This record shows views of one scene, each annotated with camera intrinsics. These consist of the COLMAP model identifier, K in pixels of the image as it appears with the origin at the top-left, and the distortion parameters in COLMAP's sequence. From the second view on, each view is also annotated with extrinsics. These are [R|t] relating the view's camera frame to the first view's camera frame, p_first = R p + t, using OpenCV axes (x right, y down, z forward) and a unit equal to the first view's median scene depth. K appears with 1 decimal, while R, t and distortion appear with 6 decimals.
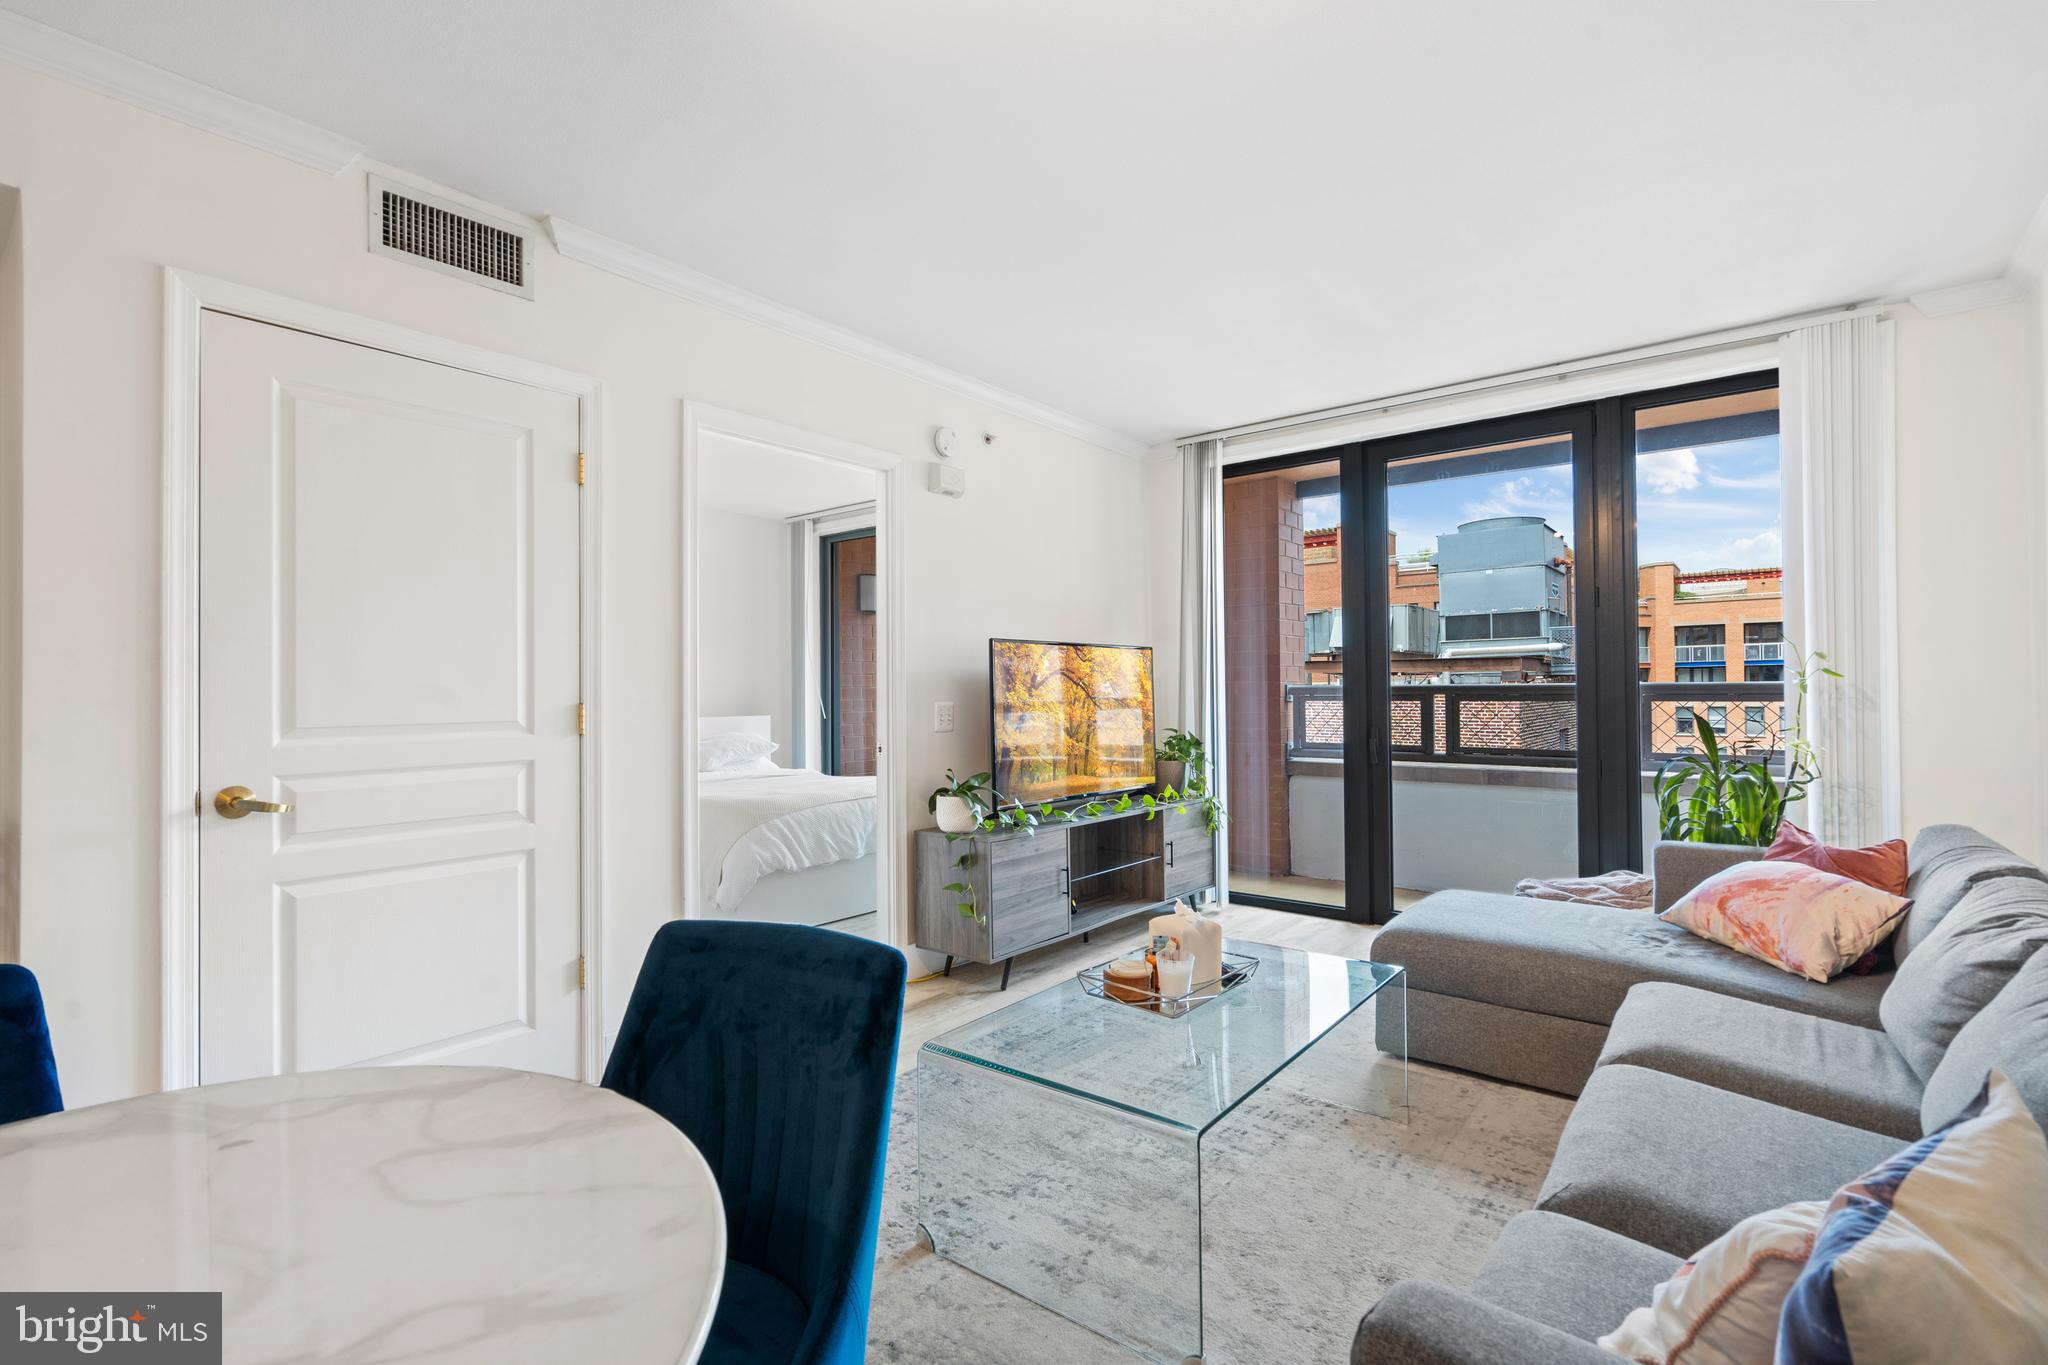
lens RADIAL K [[937.6, 0, 1052.1], [0, 937.6, 674.0], [0, 0, 1]] dist [0.033624, 0.000234]
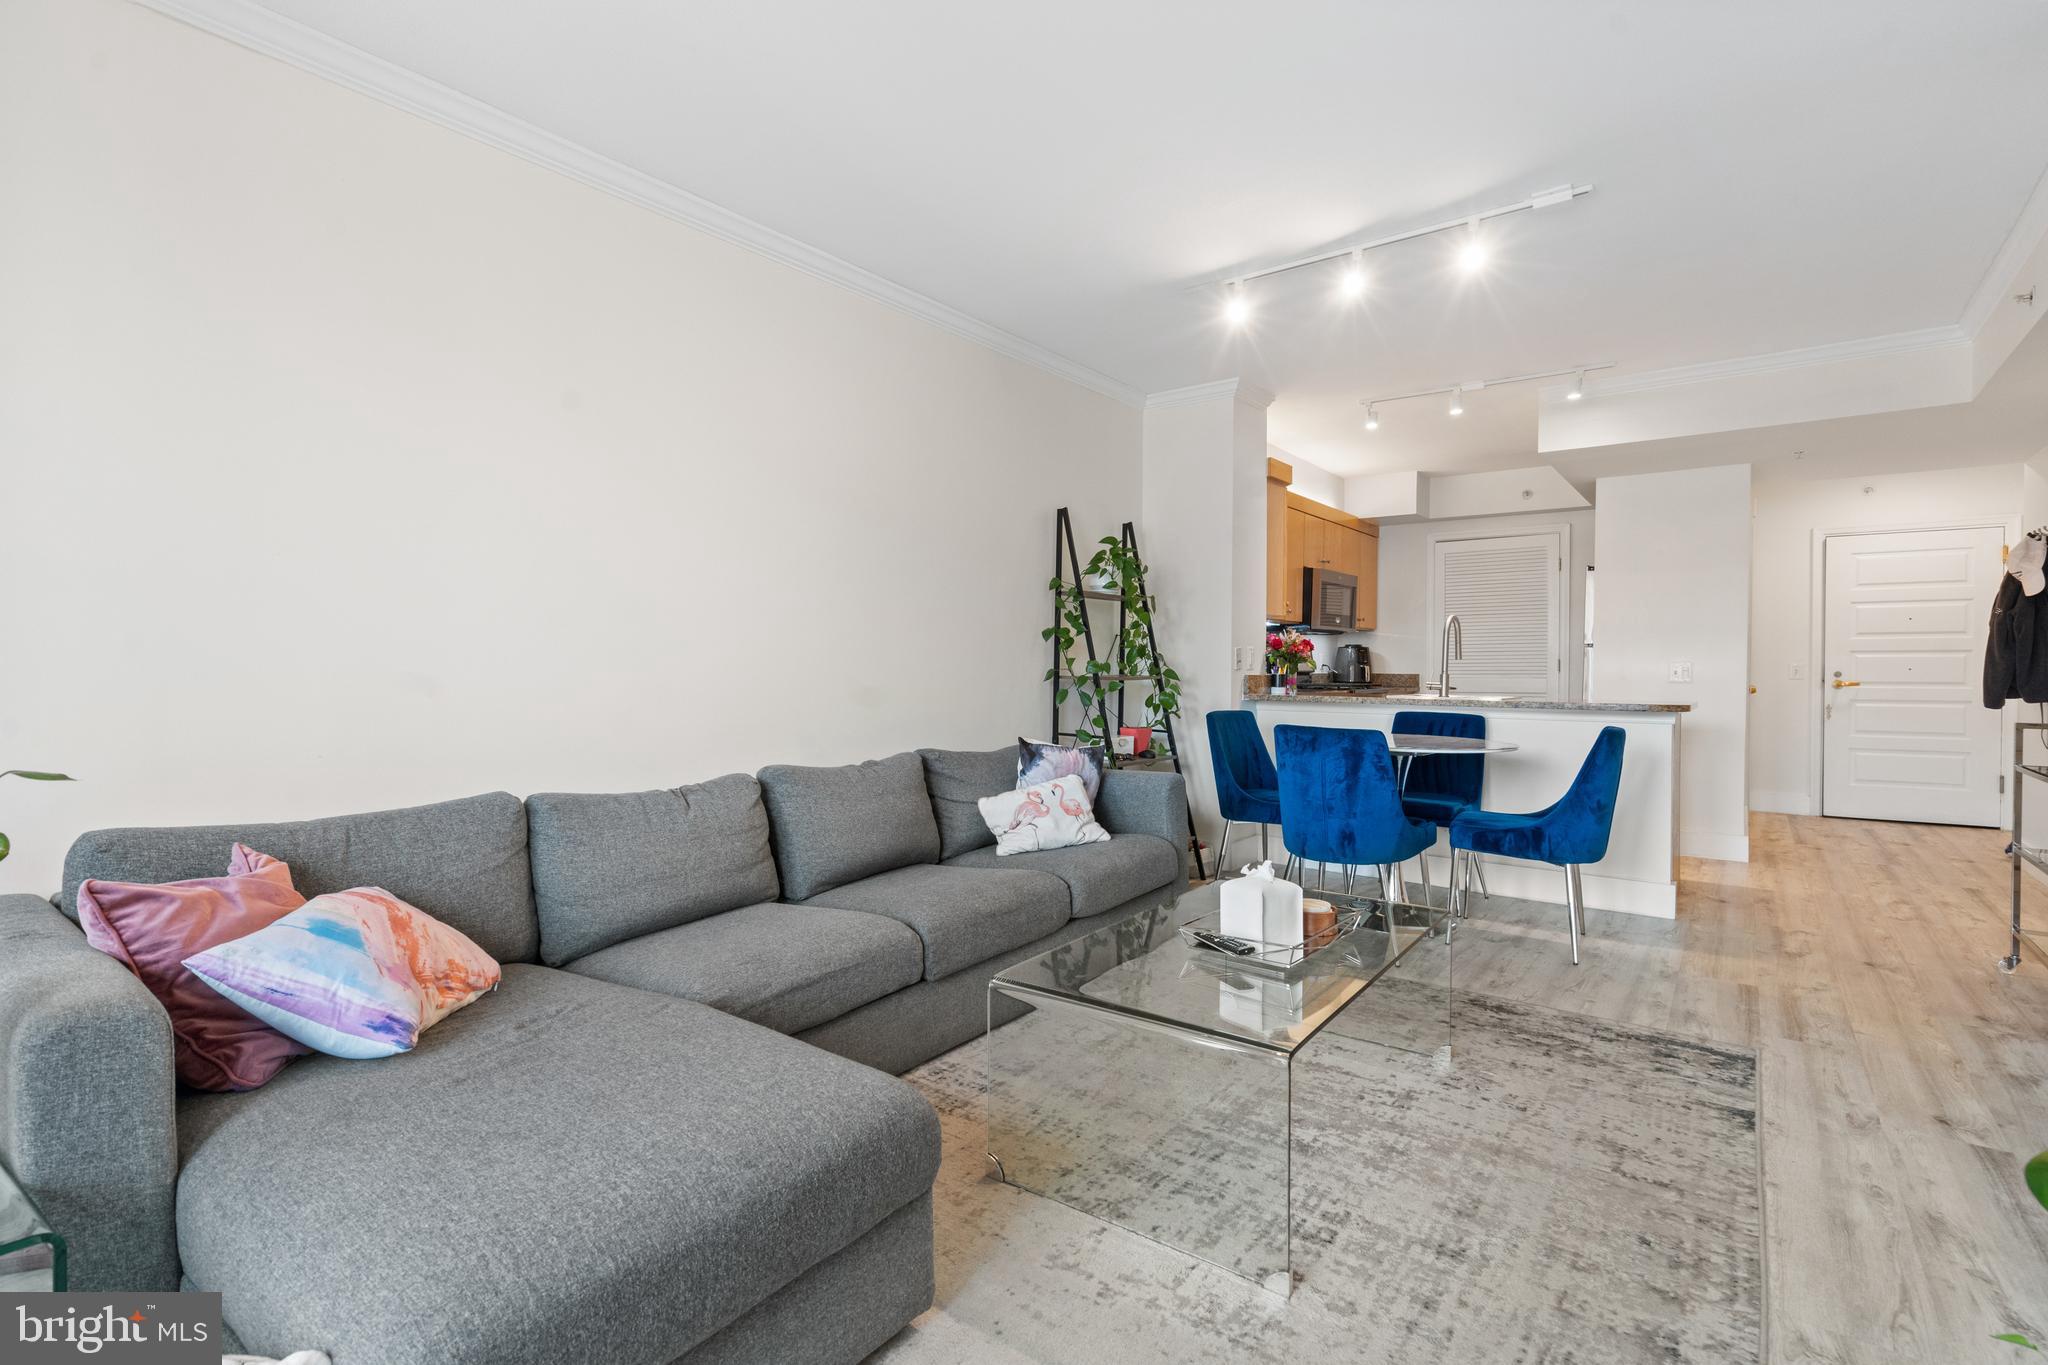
lens RADIAL K [[954.7, 0, 1026.5], [0, 954.7, 689.7], [0, 0, 1]] dist [-0.006442, 0.000017]
pose [[-0.999973, 0.005521, -0.004797, 0.211514], [0.005446, 0.999866, 0.015449, 0.034566], [0.004882, 0.015423, -0.999869, 1.097995]]
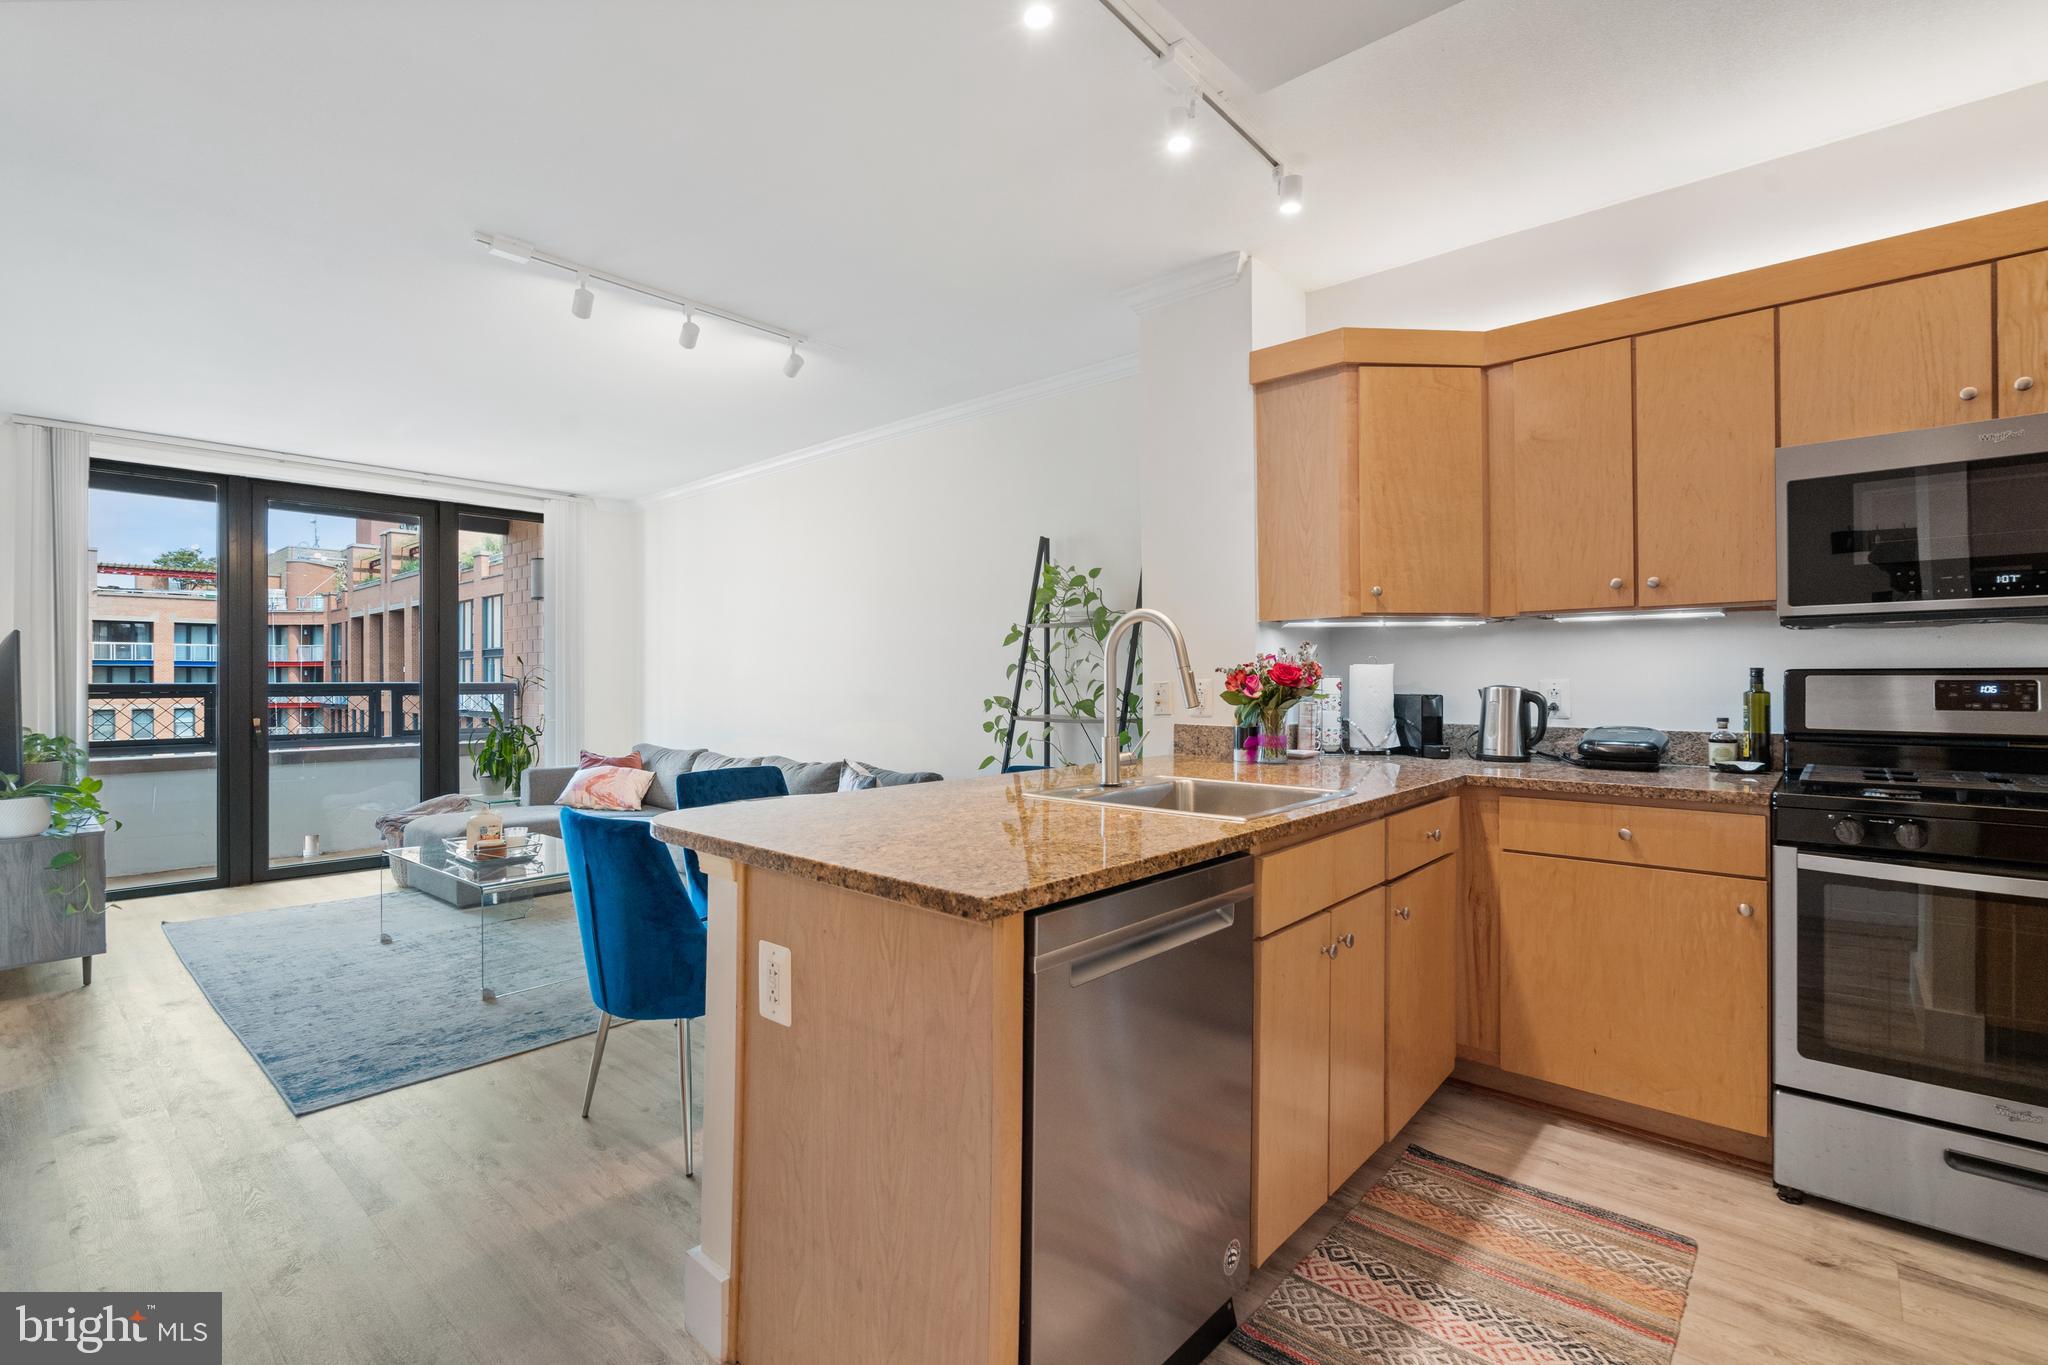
lens RADIAL K [[940.7, 0, 1005.4], [0, 940.7, 687.7], [0, 0, 1]] dist [-0.004759, 0.001558]
pose [[0.081601, 0.000681, 0.996665, -0.858564], [-0.010183, 0.999948, 0.000150, 0.006951], [-0.996613, -0.010161, 0.081604, -0.046868]]
